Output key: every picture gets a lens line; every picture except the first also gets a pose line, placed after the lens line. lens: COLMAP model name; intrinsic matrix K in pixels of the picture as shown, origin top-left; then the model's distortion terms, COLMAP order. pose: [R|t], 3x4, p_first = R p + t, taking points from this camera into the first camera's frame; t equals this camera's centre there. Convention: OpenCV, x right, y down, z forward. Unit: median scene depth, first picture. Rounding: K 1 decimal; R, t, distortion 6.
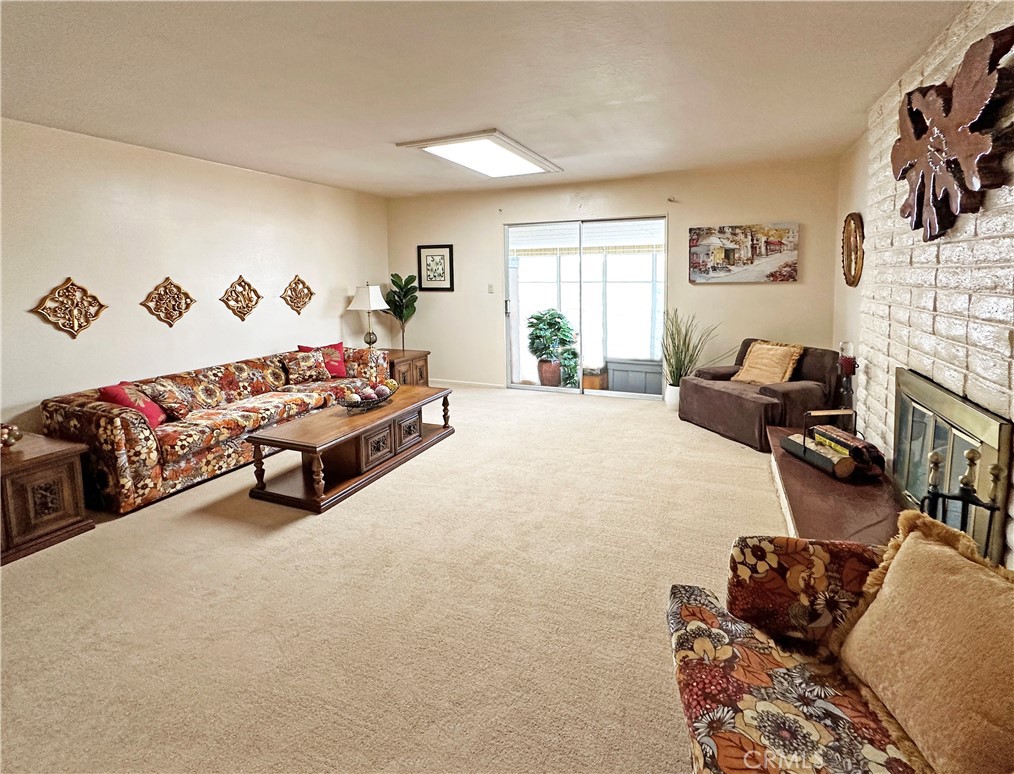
lens RADIAL K [[508.9, 0, 507.0], [0, 508.9, 387.0], [0, 0, 1]] dist [0.000919, 0.000012]
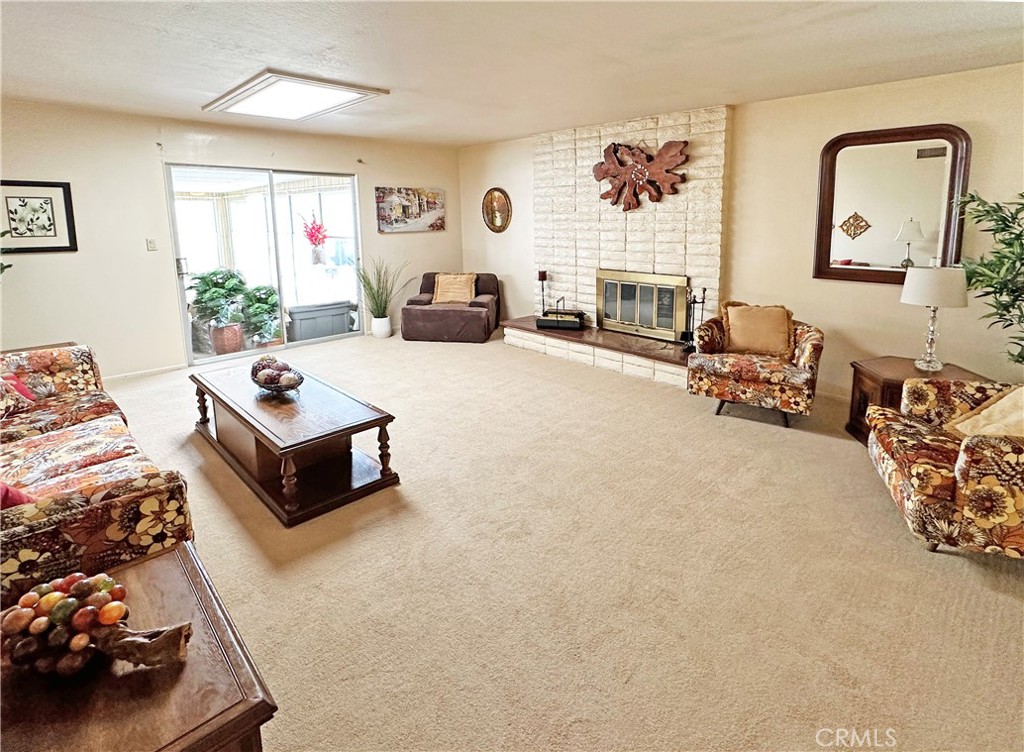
lens RADIAL K [[492.1, 0, 512.0], [0, 492.1, 376.0], [0, 0, 1]] dist [-0.000795, 0.000087]
pose [[0.388928, -0.277445, 0.878498, -0.672262], [0.194830, 0.956778, 0.215912, -0.068832], [-0.900431, 0.087184, 0.426172, 0.241421]]
